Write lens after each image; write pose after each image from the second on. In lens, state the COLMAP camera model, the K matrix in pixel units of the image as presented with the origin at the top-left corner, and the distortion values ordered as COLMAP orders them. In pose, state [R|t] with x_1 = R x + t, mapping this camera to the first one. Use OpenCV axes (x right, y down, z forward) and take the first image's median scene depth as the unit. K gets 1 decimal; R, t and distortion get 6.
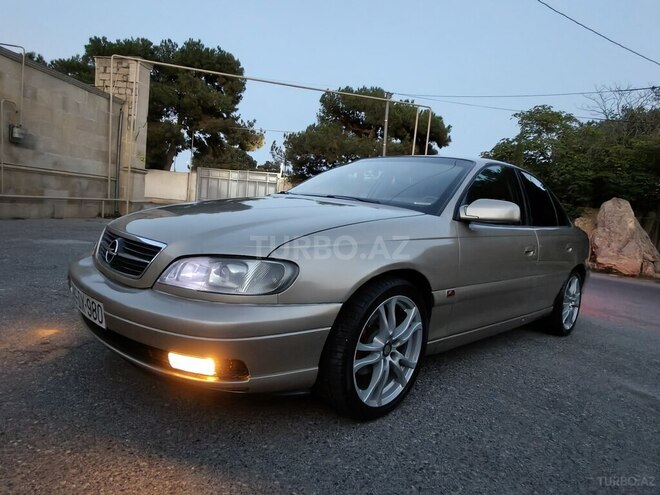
lens RADIAL K [[441.2, 0, 325.8], [0, 441.2, 247.1], [0, 0, 1]] dist [-0.003283, 0.020160]
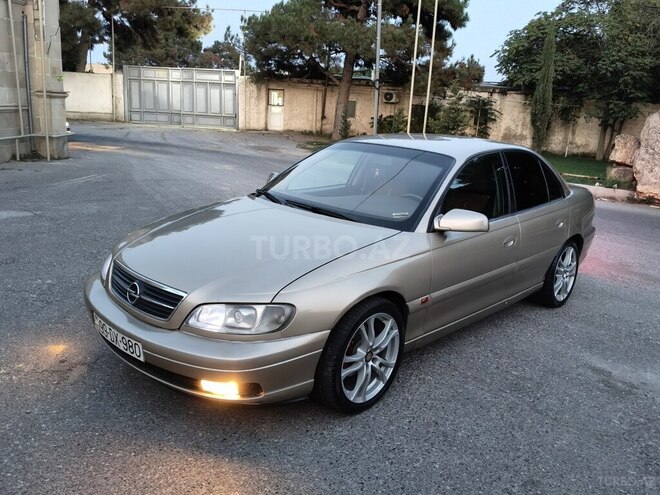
lens RADIAL K [[637.4, 0, 332.7], [0, 637.4, 246.6], [0, 0, 1]] dist [0.126733, -0.326534]
pose [[0.998034, -0.052015, 0.034974, -0.004954], [0.045118, 0.983498, 0.175203, -0.309222], [-0.043511, -0.173280, 0.983911, -0.552171]]
